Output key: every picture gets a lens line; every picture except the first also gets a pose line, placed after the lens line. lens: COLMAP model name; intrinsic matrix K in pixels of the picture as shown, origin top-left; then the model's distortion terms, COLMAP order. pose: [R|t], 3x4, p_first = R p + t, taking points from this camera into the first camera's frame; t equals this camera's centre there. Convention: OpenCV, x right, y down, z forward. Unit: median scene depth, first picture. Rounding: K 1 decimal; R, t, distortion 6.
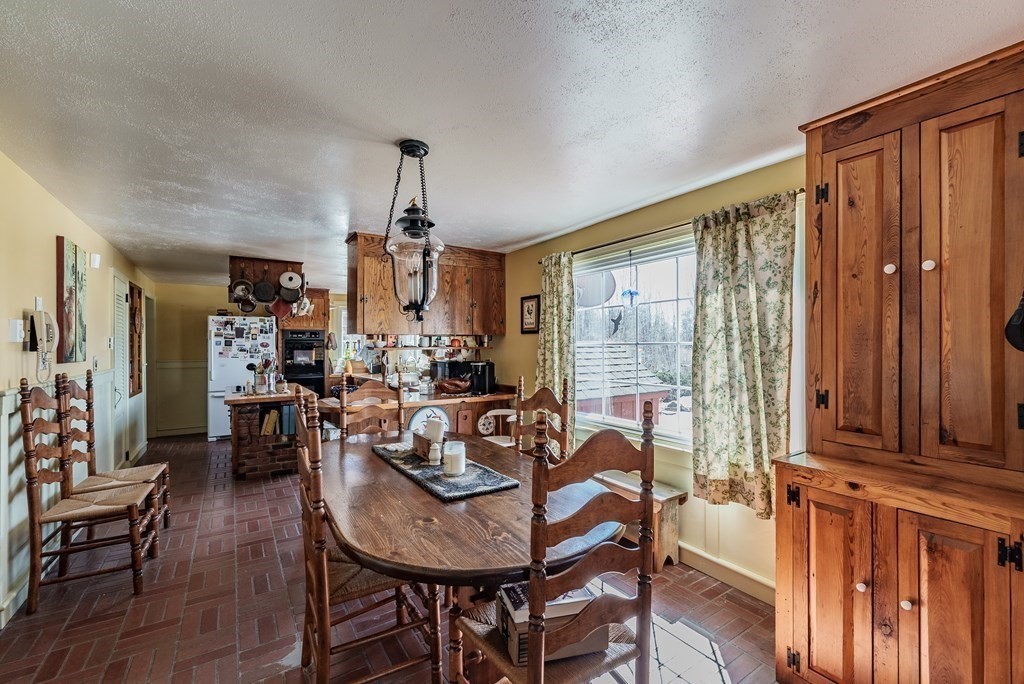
lens RADIAL K [[420.7, 0, 513.1], [0, 420.7, 345.0], [0, 0, 1]] dist [0.000175, -0.000790]
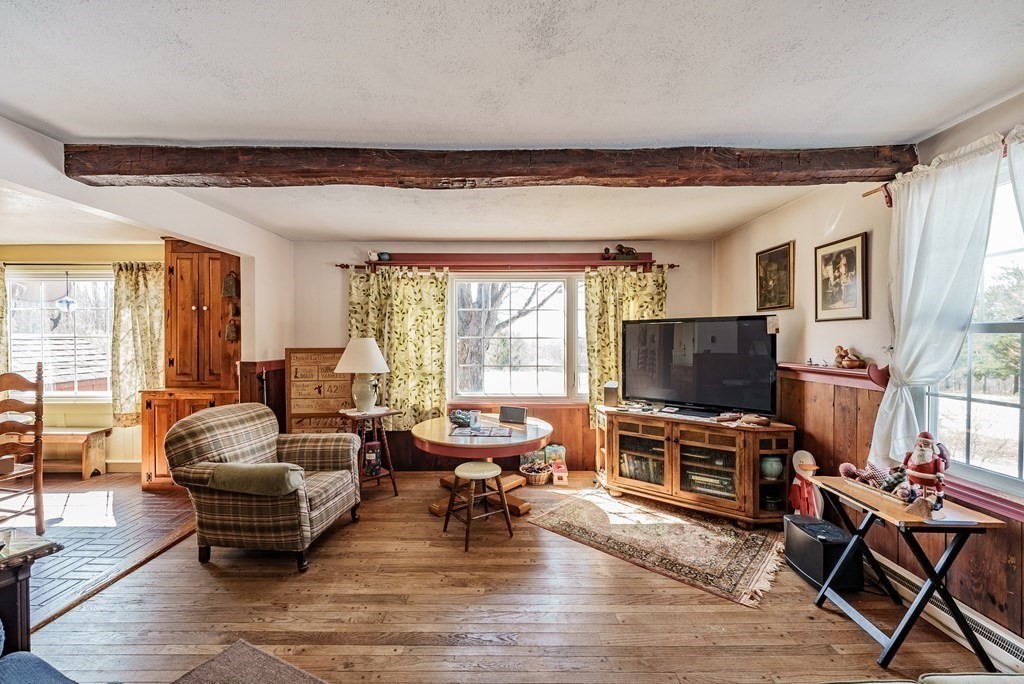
lens RADIAL K [[420.7, 0, 519.6], [0, 420.7, 341.5], [0, 0, 1]] dist [0.000175, -0.000790]
pose [[0.547443, -0.005941, 0.836822, -0.100595], [-0.002390, 0.999960, 0.008662, -0.005263], [-0.836840, -0.006742, 0.547406, -1.452607]]
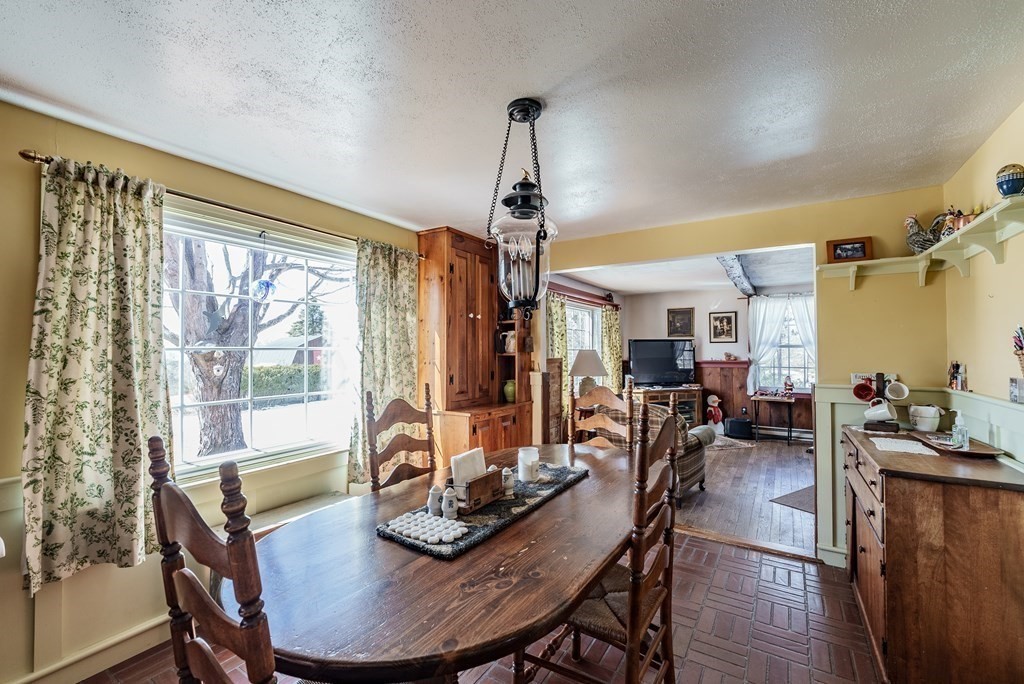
lens RADIAL K [[420.7, 0, 519.3], [0, 420.7, 344.7], [0, 0, 1]] dist [0.000175, -0.000790]
pose [[-0.406321, 0.013106, 0.913636, -0.882587], [0.000571, 0.999901, -0.014090, 0.001612], [-0.913730, -0.005203, -0.406288, 1.211688]]
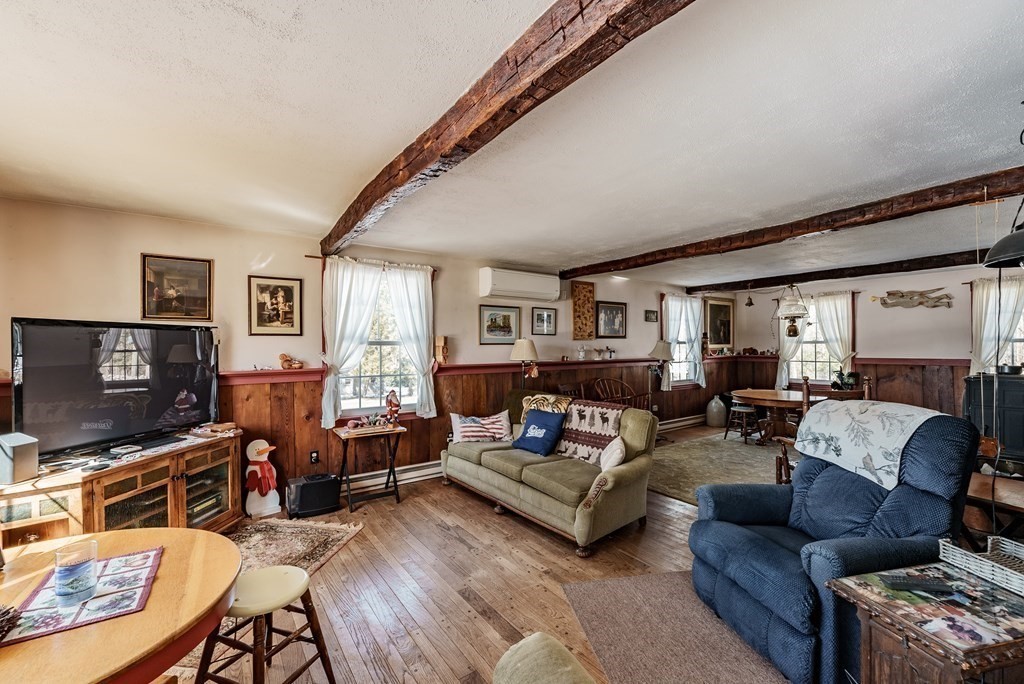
lens RADIAL K [[420.7, 0, 513.3], [0, 420.7, 345.8], [0, 0, 1]] dist [0.000175, -0.000790]
pose [[-0.999667, 0.007187, -0.024779, 0.539567], [0.007334, 0.999956, -0.005883, -0.000641], [0.024735, -0.006063, -0.999676, 0.173287]]
